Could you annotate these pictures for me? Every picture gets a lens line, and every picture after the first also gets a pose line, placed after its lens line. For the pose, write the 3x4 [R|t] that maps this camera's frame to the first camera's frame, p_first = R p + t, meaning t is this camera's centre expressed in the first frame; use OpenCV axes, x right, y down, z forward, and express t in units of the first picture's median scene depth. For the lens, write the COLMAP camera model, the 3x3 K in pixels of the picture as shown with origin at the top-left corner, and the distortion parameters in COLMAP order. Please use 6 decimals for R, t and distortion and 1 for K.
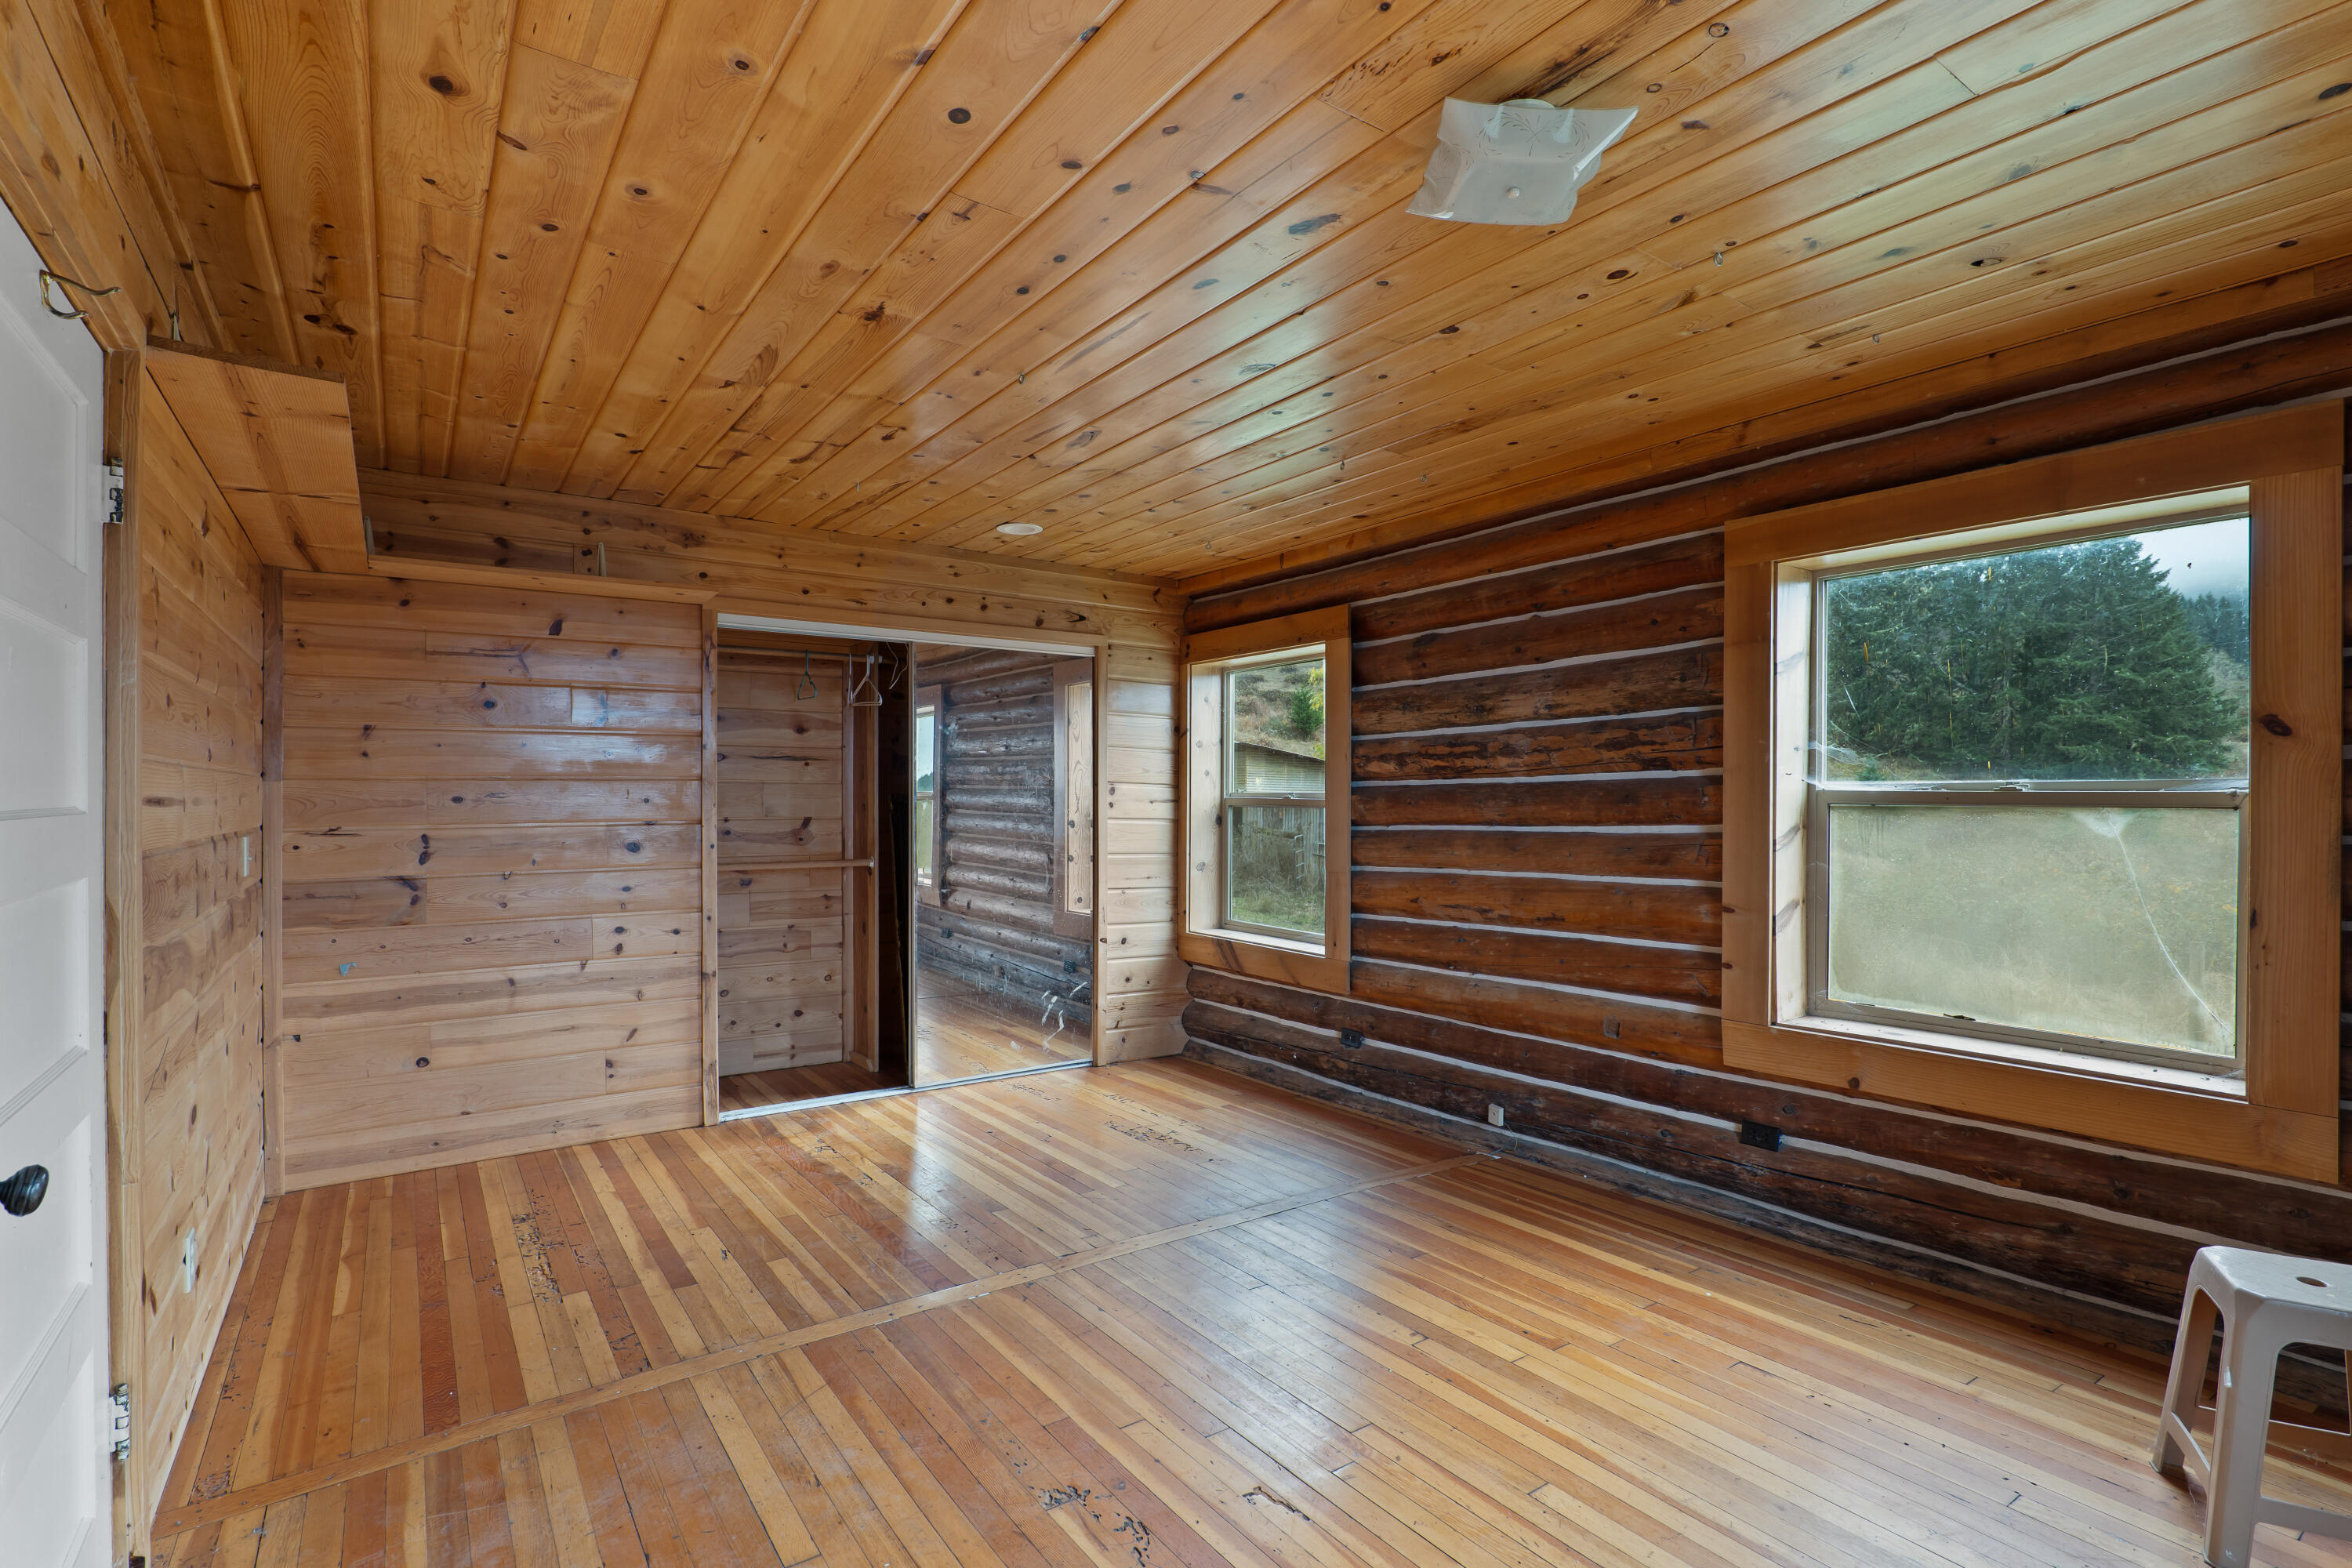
lens RADIAL K [[1110.2, 0, 1192.4], [0, 1110.2, 799.0], [0, 0, 1]] dist [-0.021591, 0.006831]
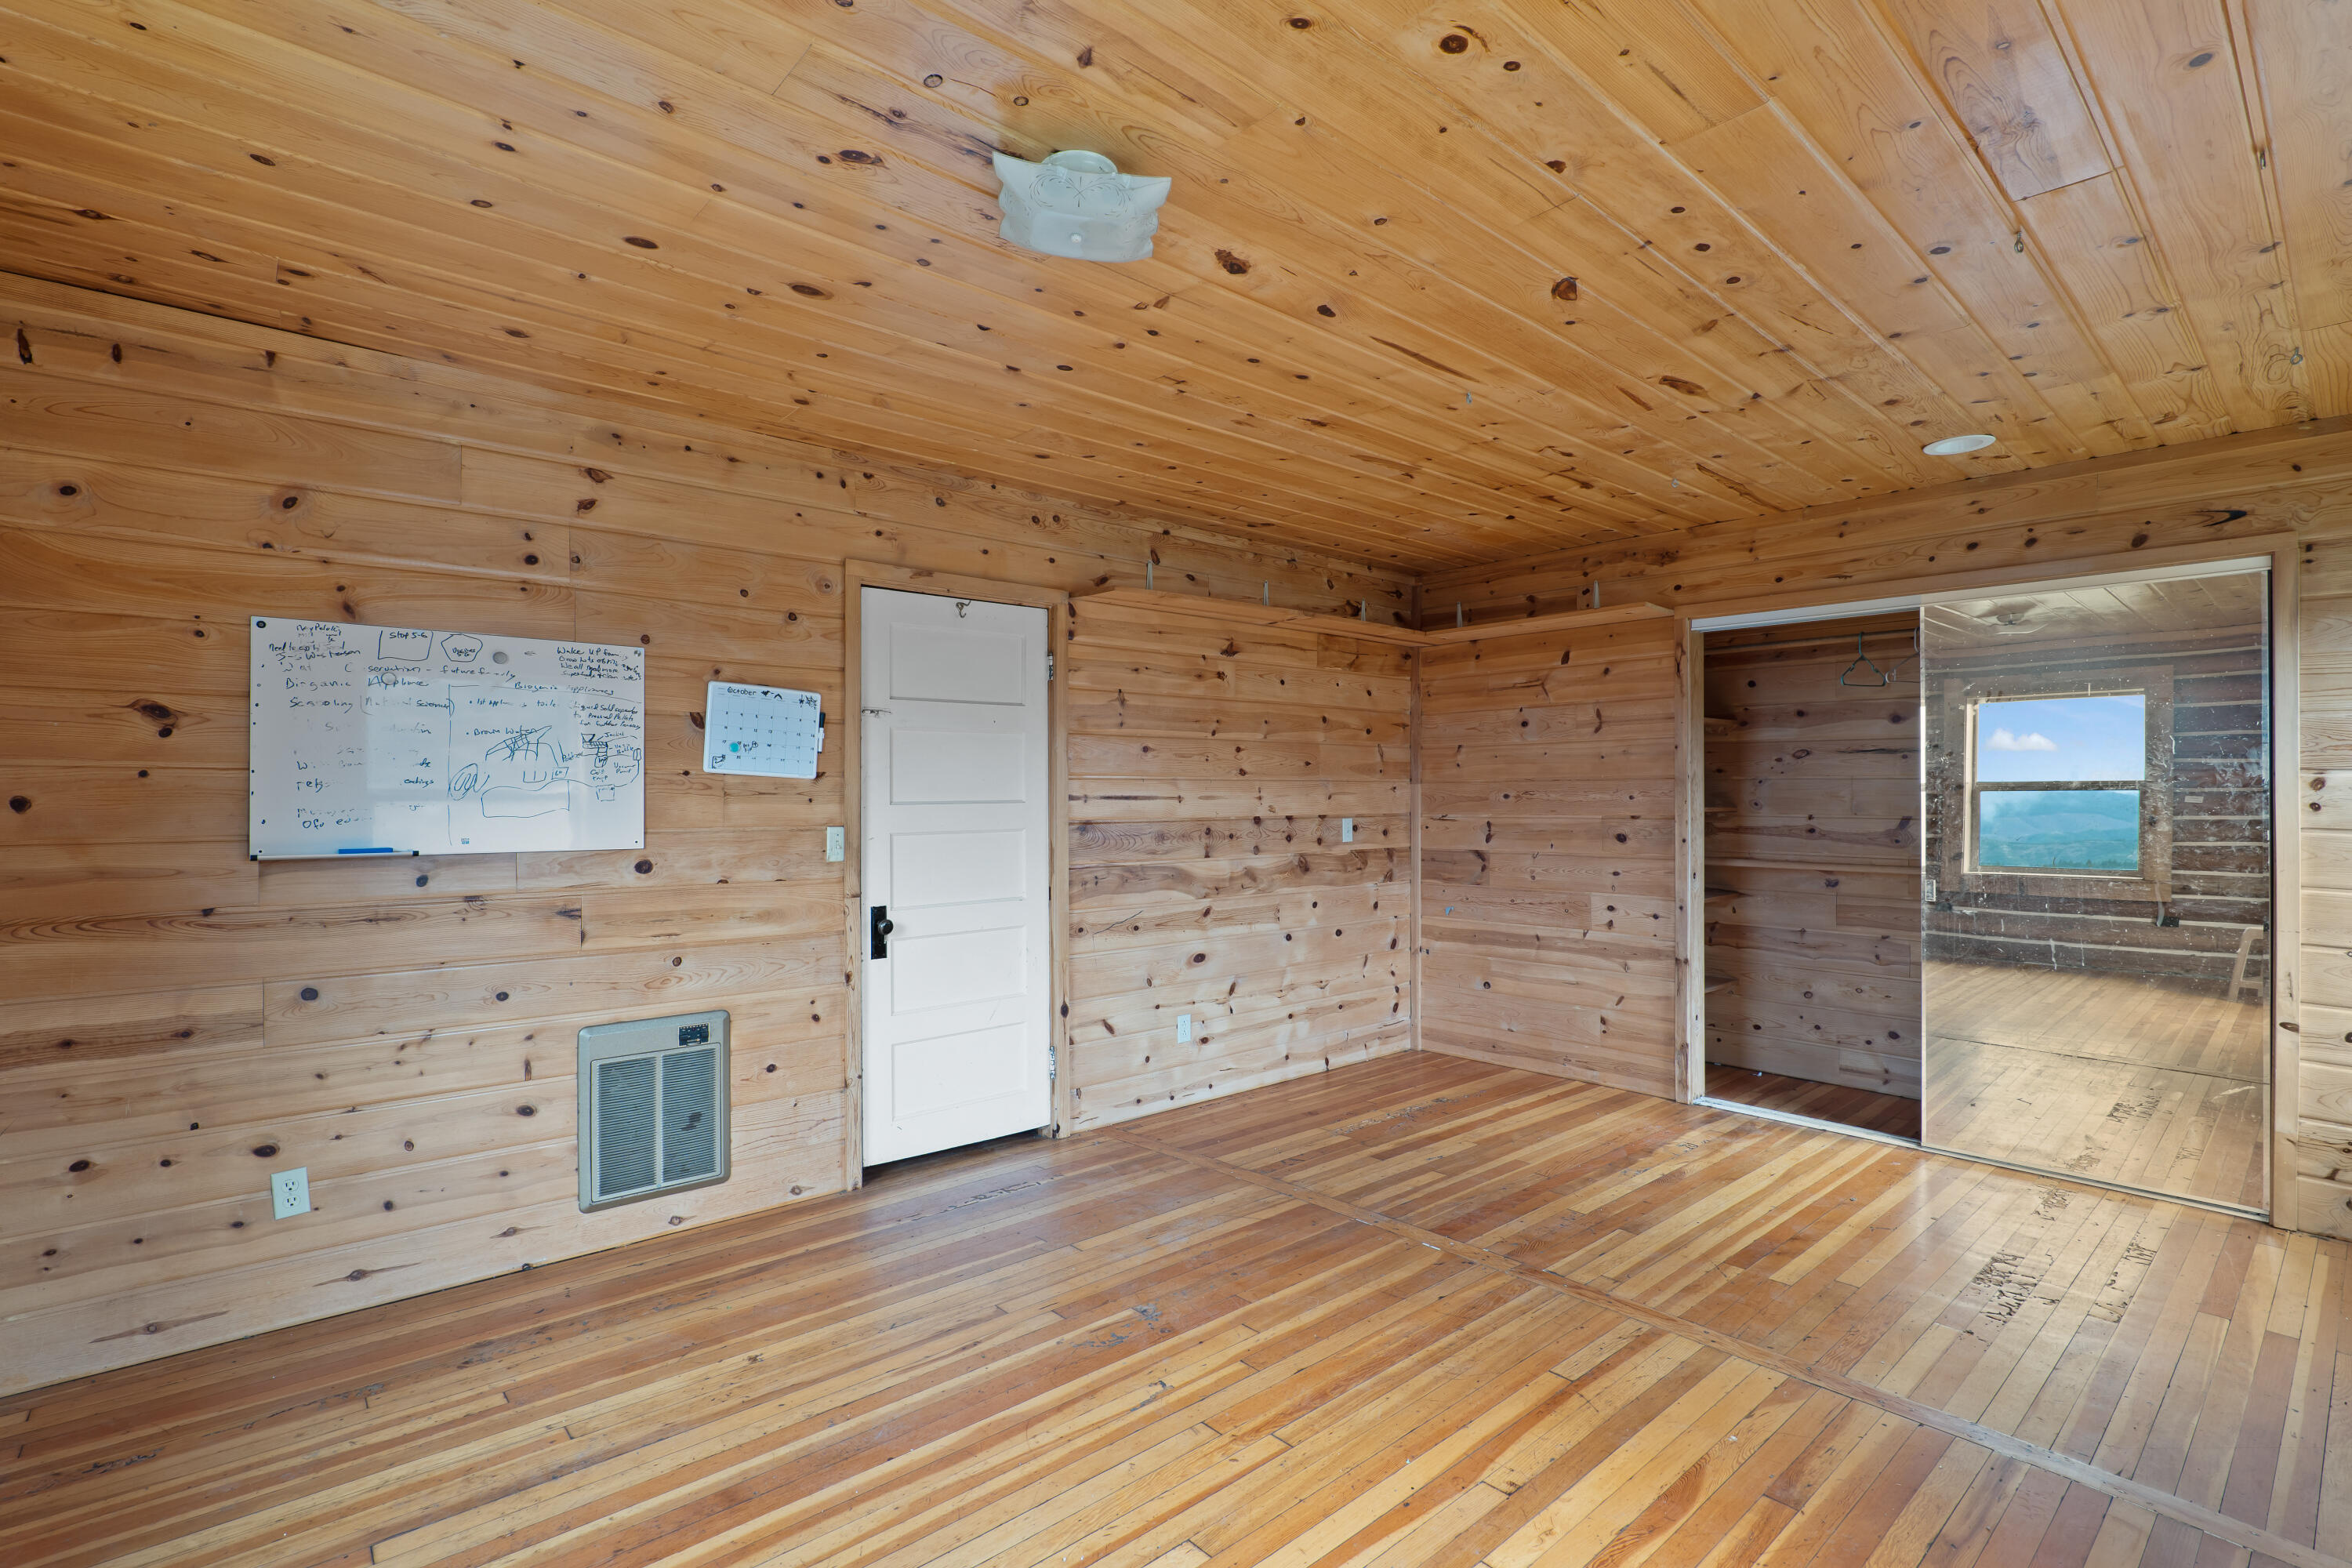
lens RADIAL K [[1110.2, 0, 1192.4], [0, 1110.2, 799.0], [0, 0, 1]] dist [-0.021591, 0.006831]
pose [[0.114346, 0.006921, -0.993417, 0.645868], [0.001394, 0.999974, 0.007127, -0.006594], [0.993440, -0.002200, 0.114333, 0.465673]]
